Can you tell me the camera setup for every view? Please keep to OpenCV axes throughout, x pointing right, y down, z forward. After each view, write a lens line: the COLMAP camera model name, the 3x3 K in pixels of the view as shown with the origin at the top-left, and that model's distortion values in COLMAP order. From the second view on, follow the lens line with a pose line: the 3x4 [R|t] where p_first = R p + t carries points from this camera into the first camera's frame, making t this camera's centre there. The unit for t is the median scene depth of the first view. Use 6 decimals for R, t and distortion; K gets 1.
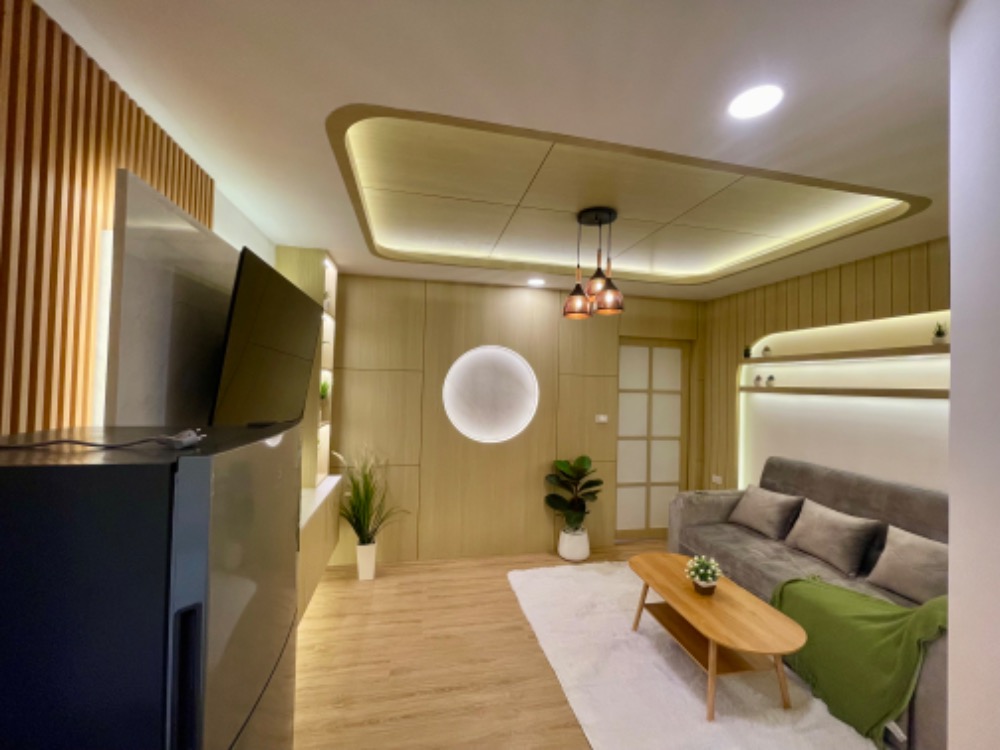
lens RADIAL K [[403.0, 0, 501.3], [0, 403.0, 374.3], [0, 0, 1]] dist [-0.000969, -0.000115]
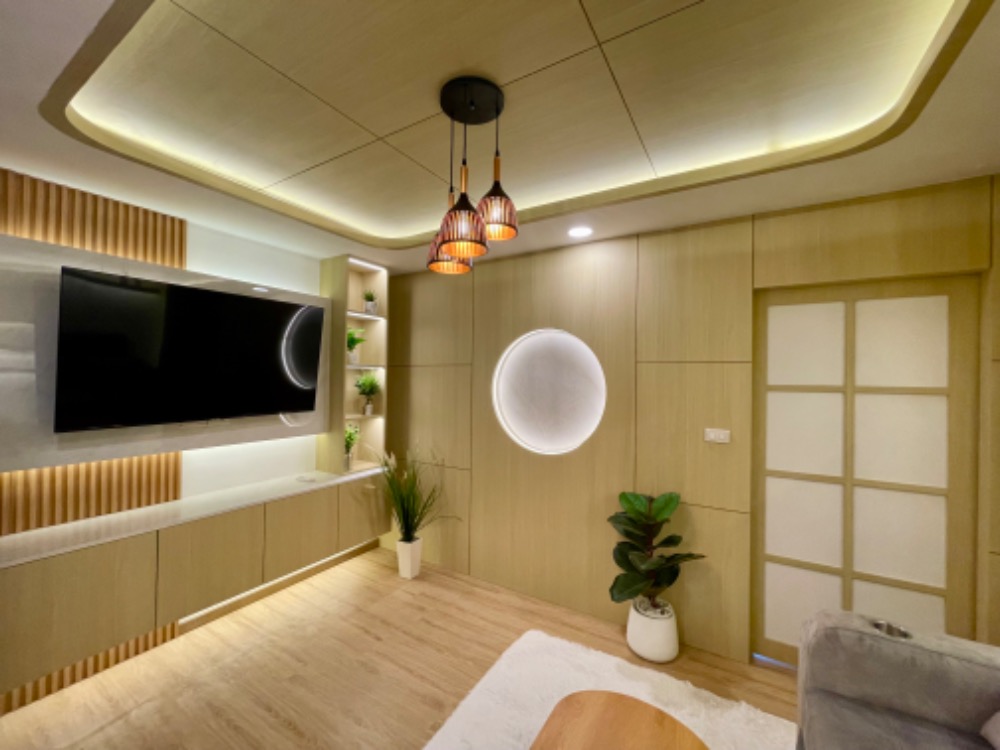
lens RADIAL K [[403.0, 0, 501.3], [0, 403.0, 374.3], [0, 0, 1]] dist [-0.000969, -0.000115]
pose [[0.728448, -0.023830, -0.684687, 0.553610], [0.017871, 0.999716, -0.015782, 0.033649], [0.684868, -0.000739, 0.728667, 0.467826]]
